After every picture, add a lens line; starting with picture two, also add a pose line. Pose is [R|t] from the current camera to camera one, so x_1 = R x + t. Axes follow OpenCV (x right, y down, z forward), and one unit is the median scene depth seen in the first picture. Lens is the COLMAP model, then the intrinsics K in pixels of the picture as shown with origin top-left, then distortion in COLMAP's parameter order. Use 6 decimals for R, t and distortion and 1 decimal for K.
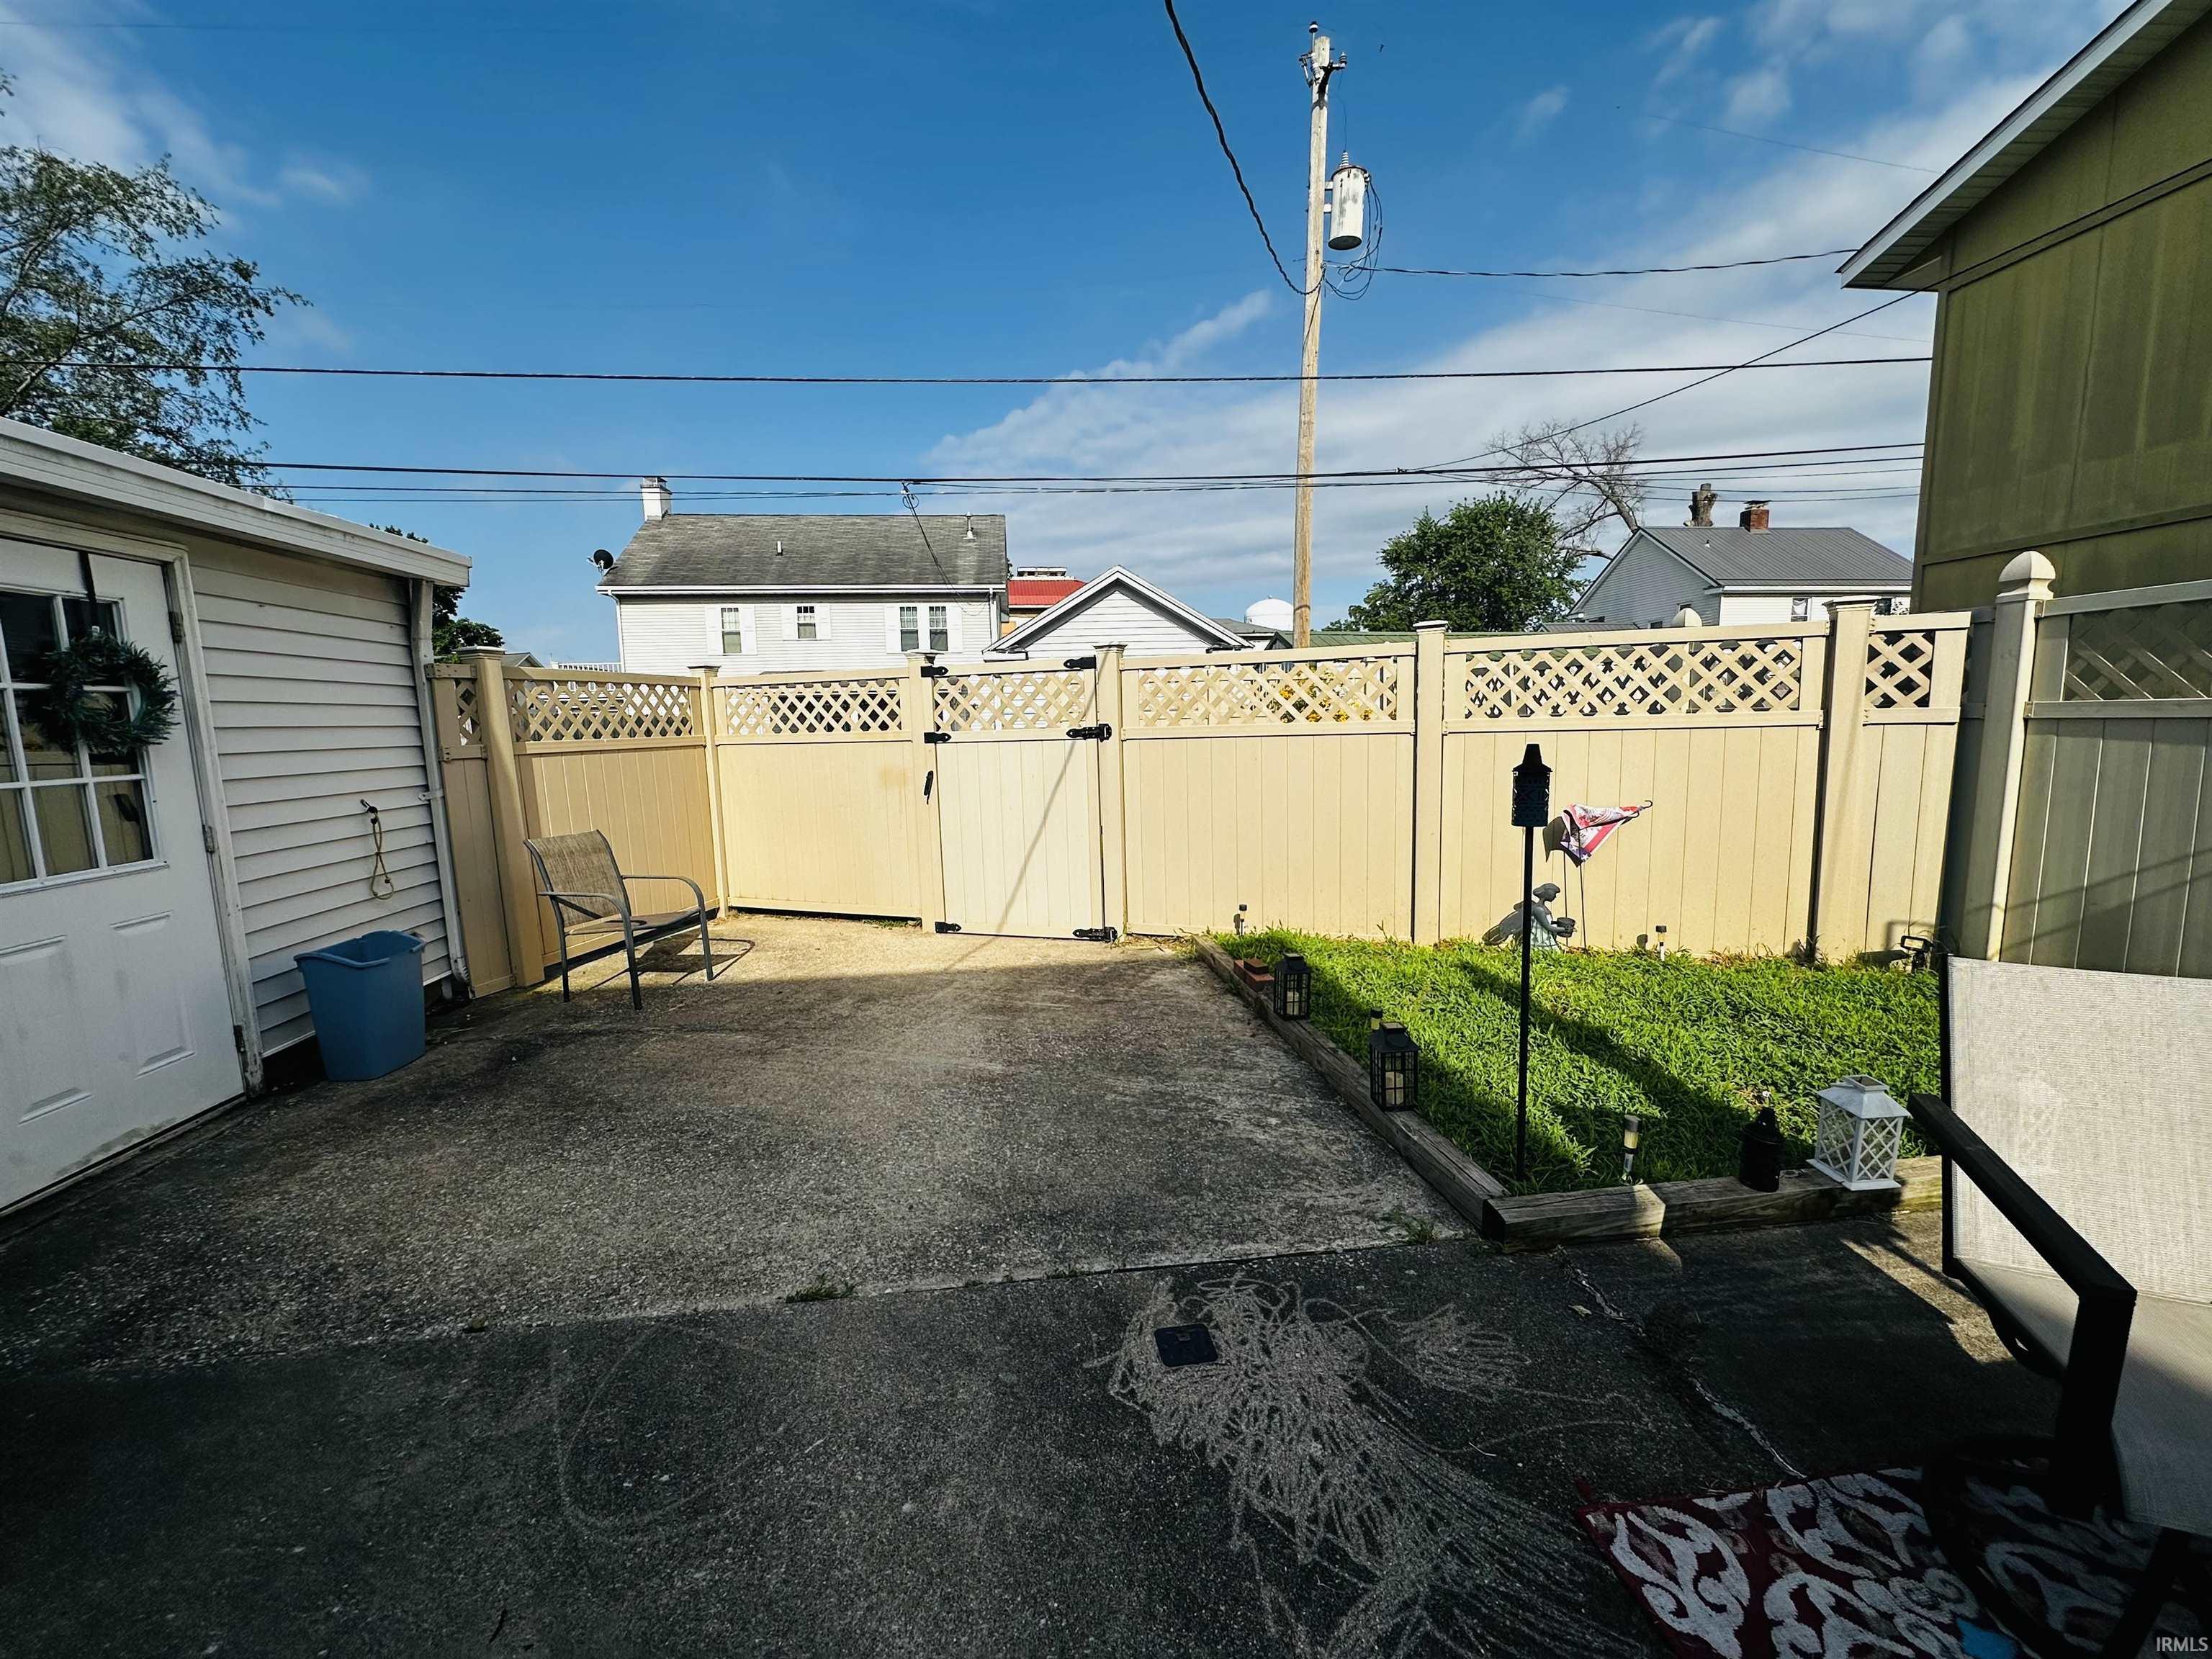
lens RADIAL K [[878.2, 0, 1108.7], [0, 878.2, 822.5], [0, 0, 1]] dist [0.000331, 0.000352]
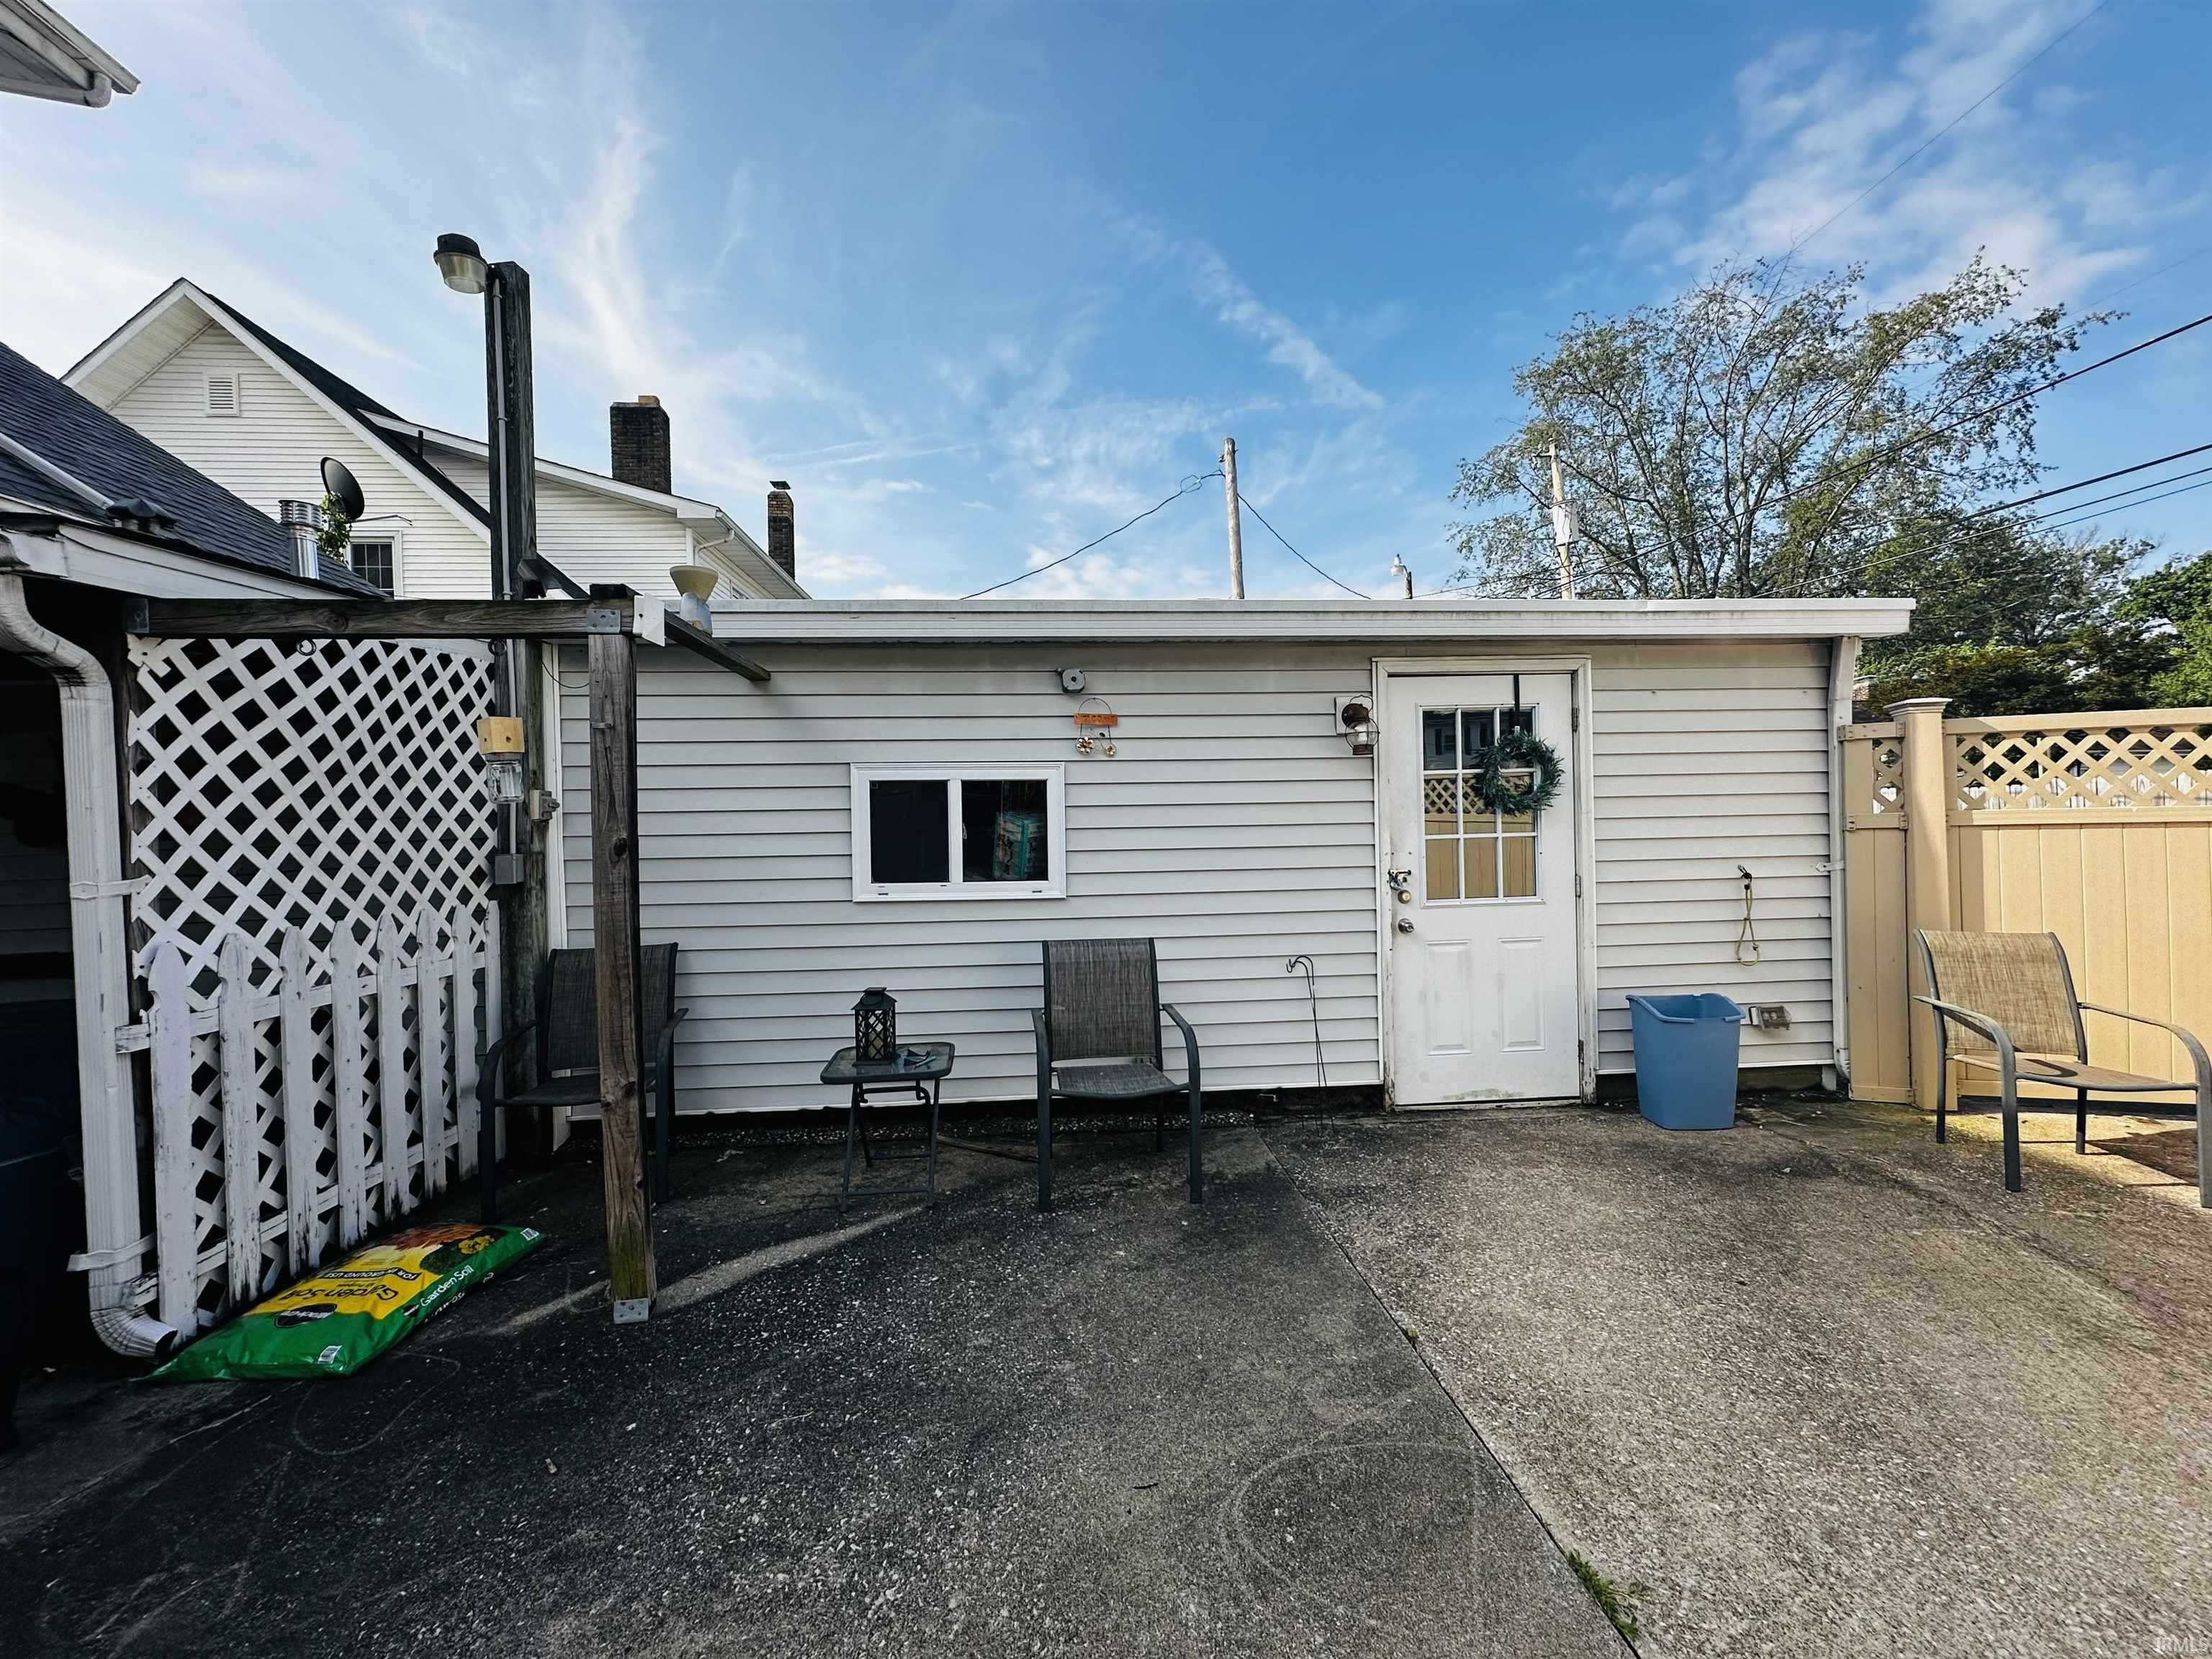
lens RADIAL K [[878.2, 0, 1108.7], [0, 878.2, 822.5], [0, 0, 1]] dist [0.000331, 0.000352]
pose [[-0.023424, 0.028395, -0.999322, 0.228574], [-0.094821, 0.995027, 0.030496, -0.043464], [0.995219, 0.095471, -0.020615, 0.334662]]
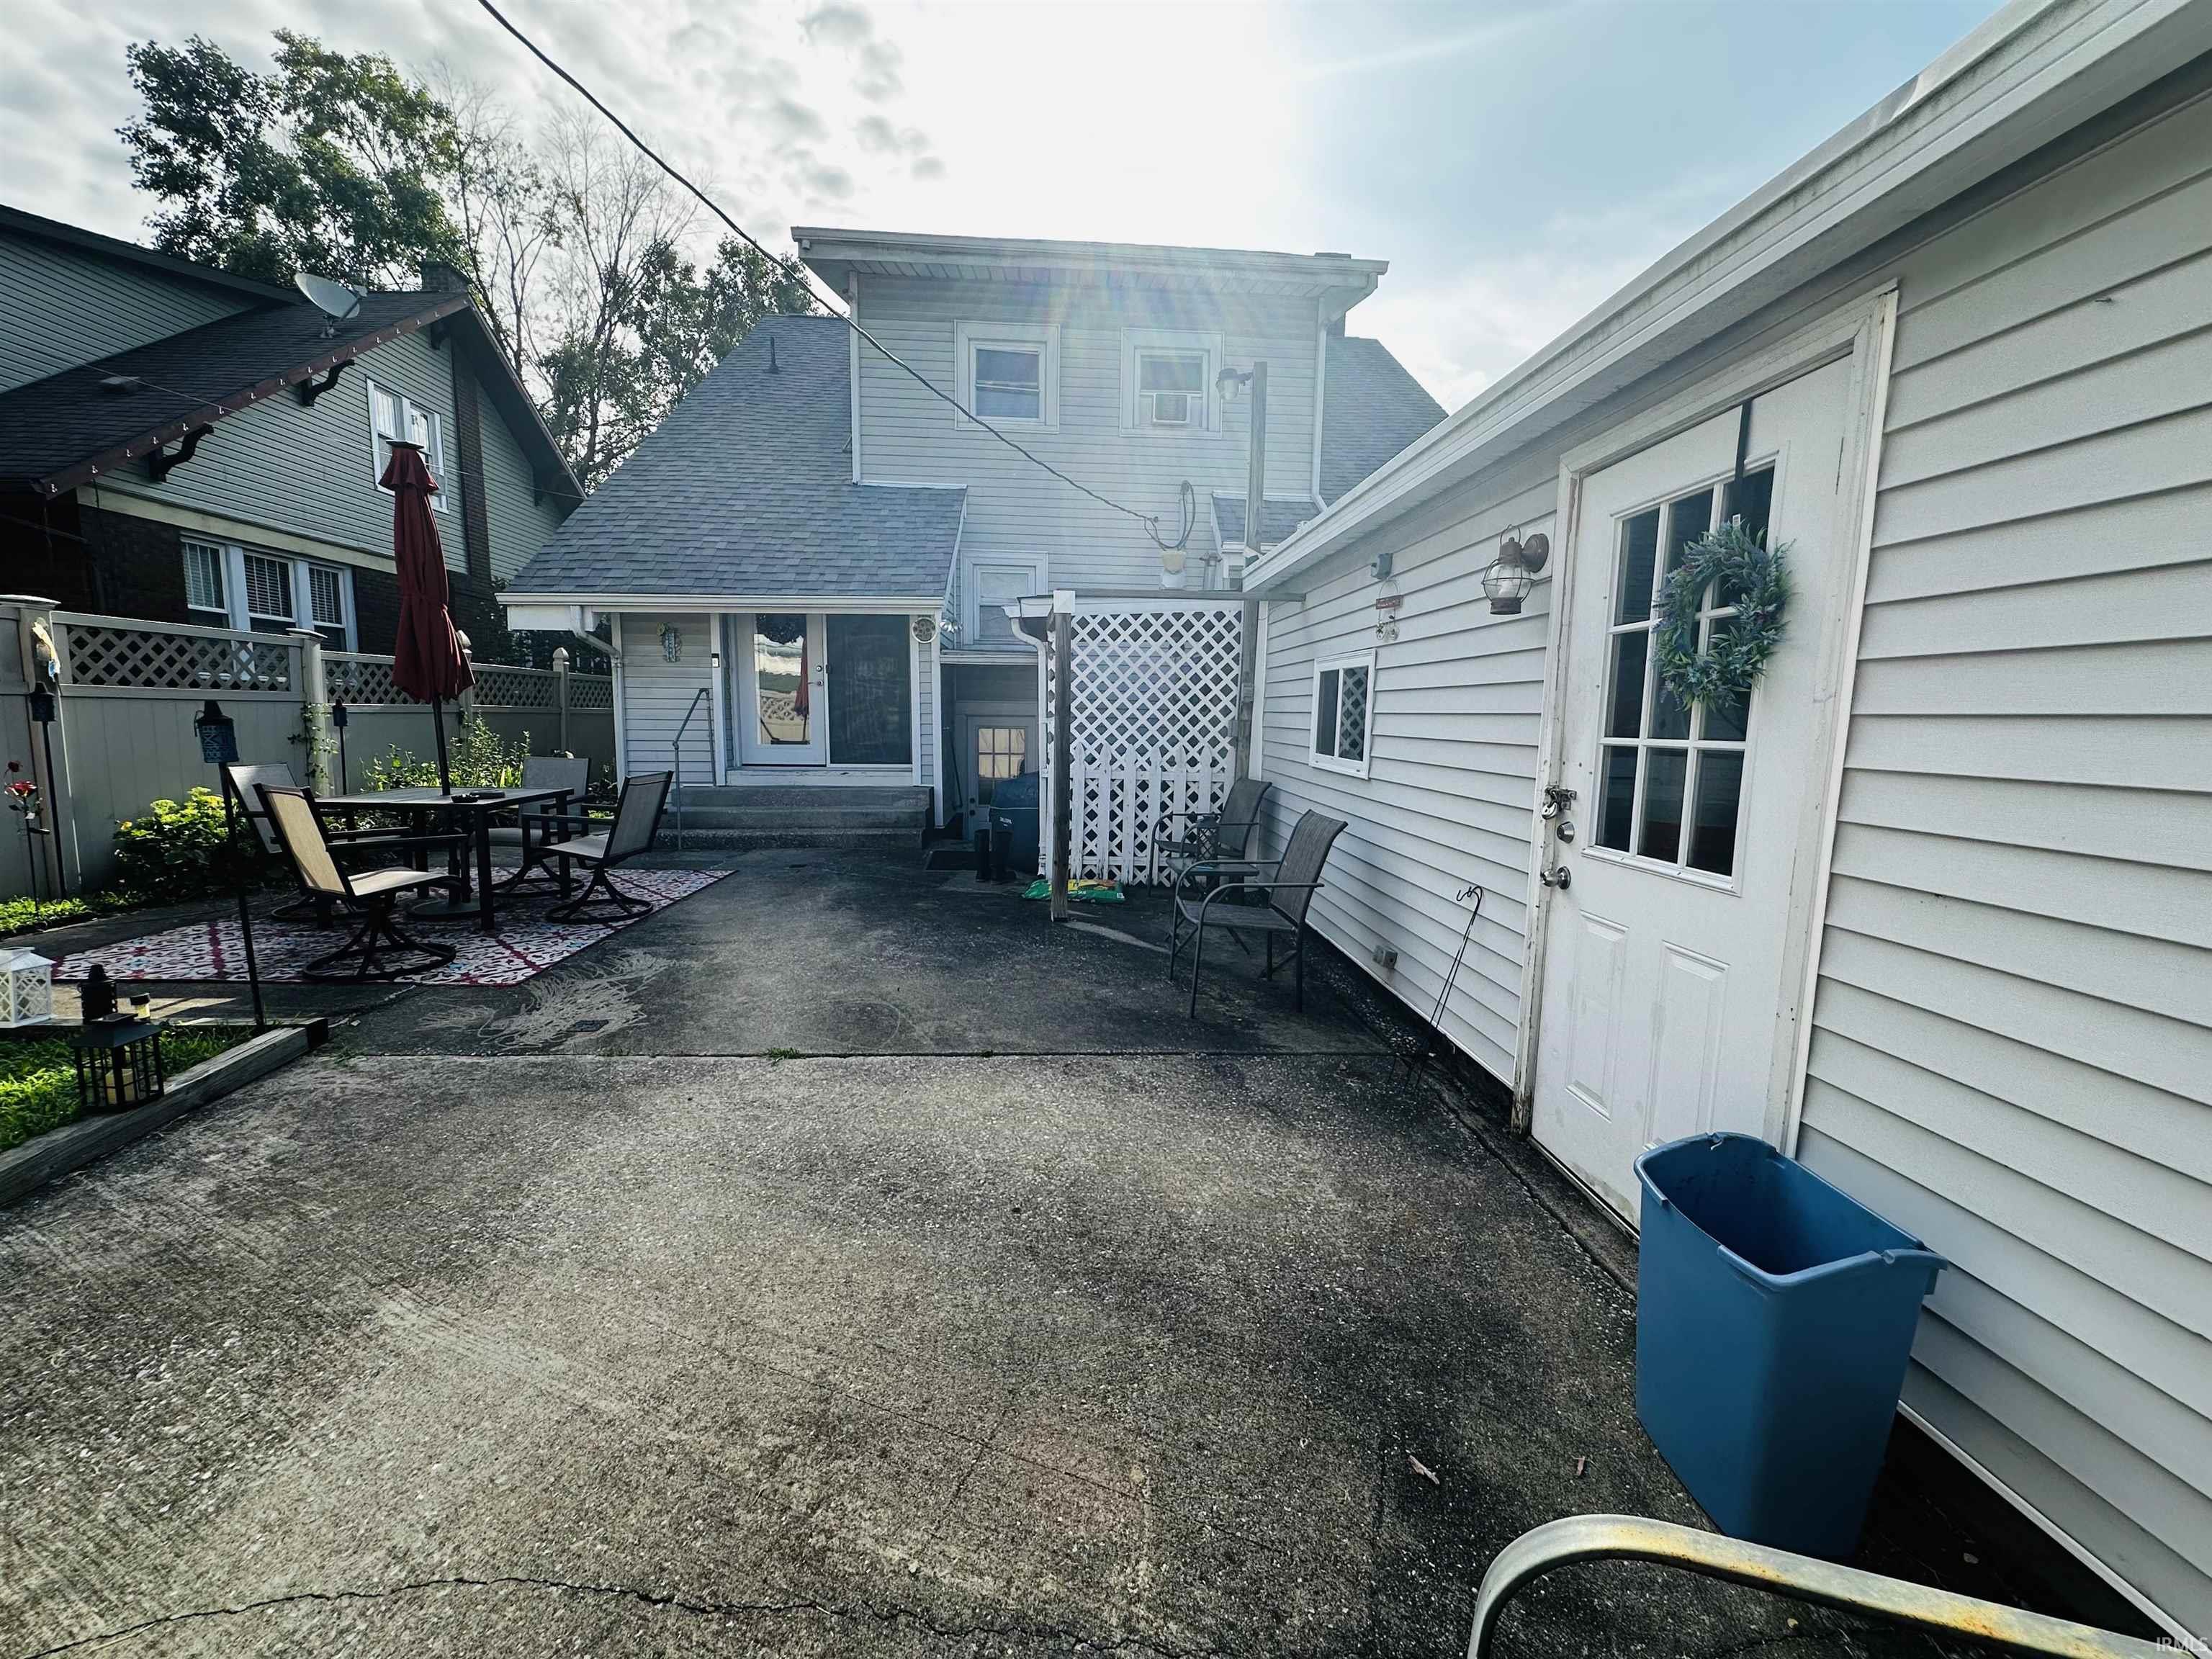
lens RADIAL K [[888.5, 0, 1119.1], [0, 888.5, 830.9], [0, 0, 1]] dist [-0.000393, -0.000430]
pose [[-0.999291, 0.000432, 0.037637, -0.598712], [0.009533, 0.970241, 0.241953, -0.133447], [-0.036413, 0.242140, -0.969558, 1.453745]]
